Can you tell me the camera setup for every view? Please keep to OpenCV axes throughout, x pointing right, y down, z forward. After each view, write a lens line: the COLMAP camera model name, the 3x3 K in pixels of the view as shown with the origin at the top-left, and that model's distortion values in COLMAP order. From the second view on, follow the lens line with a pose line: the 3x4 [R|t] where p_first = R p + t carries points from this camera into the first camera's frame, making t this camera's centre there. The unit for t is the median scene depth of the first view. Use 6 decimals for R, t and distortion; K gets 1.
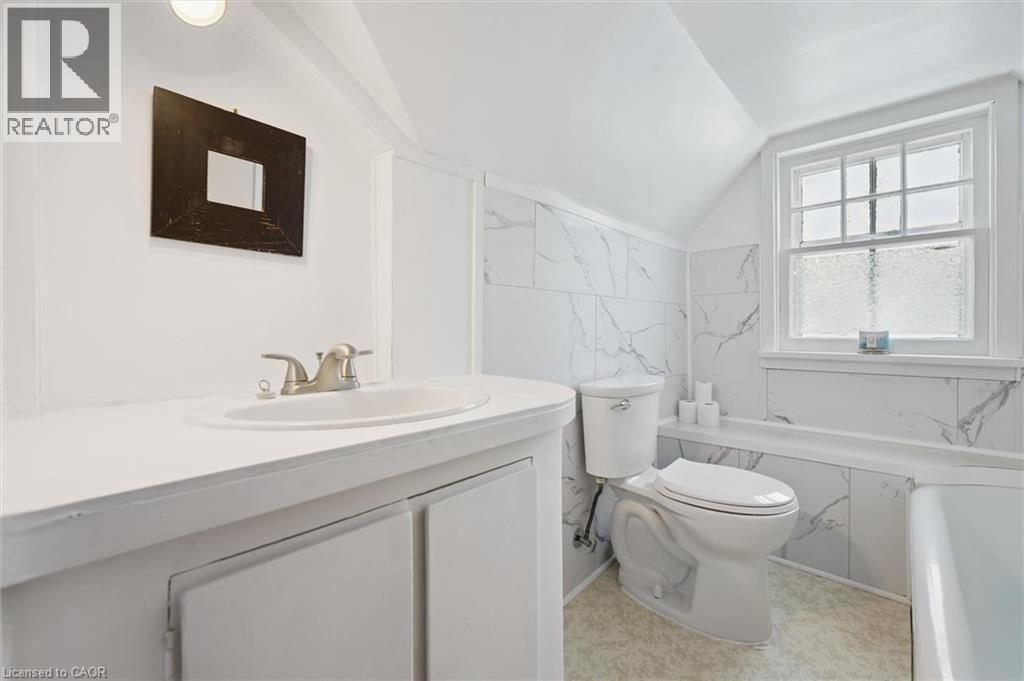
lens RADIAL K [[425.8, 0, 513.0], [0, 425.8, 337.2], [0, 0, 1]] dist [0.000957, -0.000068]
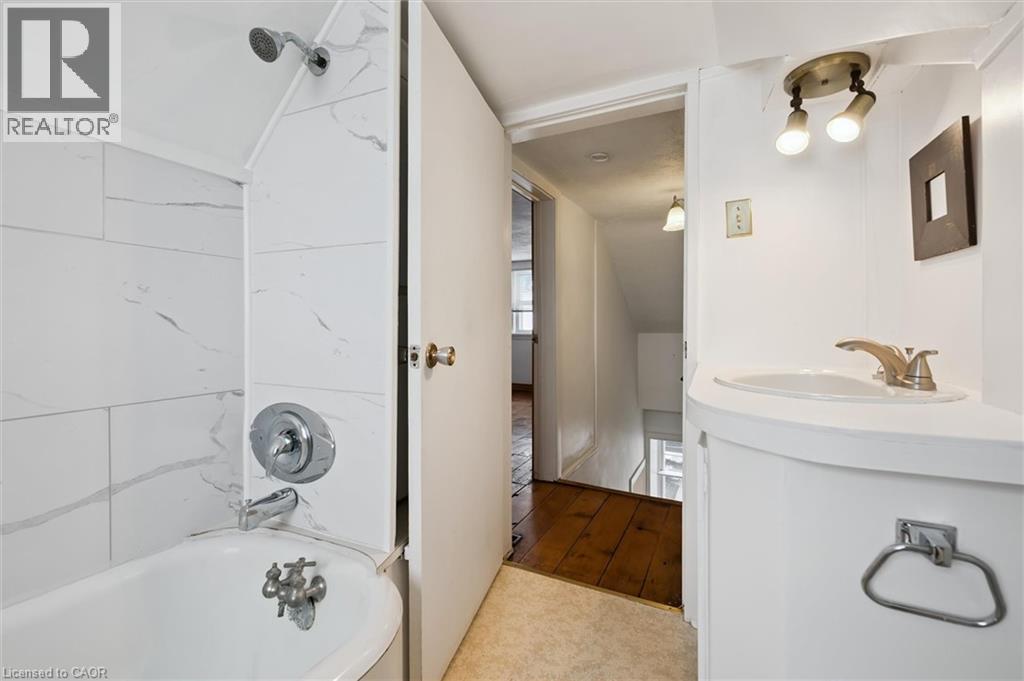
lens RADIAL K [[425.8, 0, 513.0], [0, 425.8, 337.2], [0, 0, 1]] dist [0.000957, -0.000068]
pose [[-0.958977, 0.025541, -0.282332, 0.659142], [0.025115, 0.999671, 0.005128, -0.009455], [0.282370, -0.002173, -0.959303, 1.928165]]
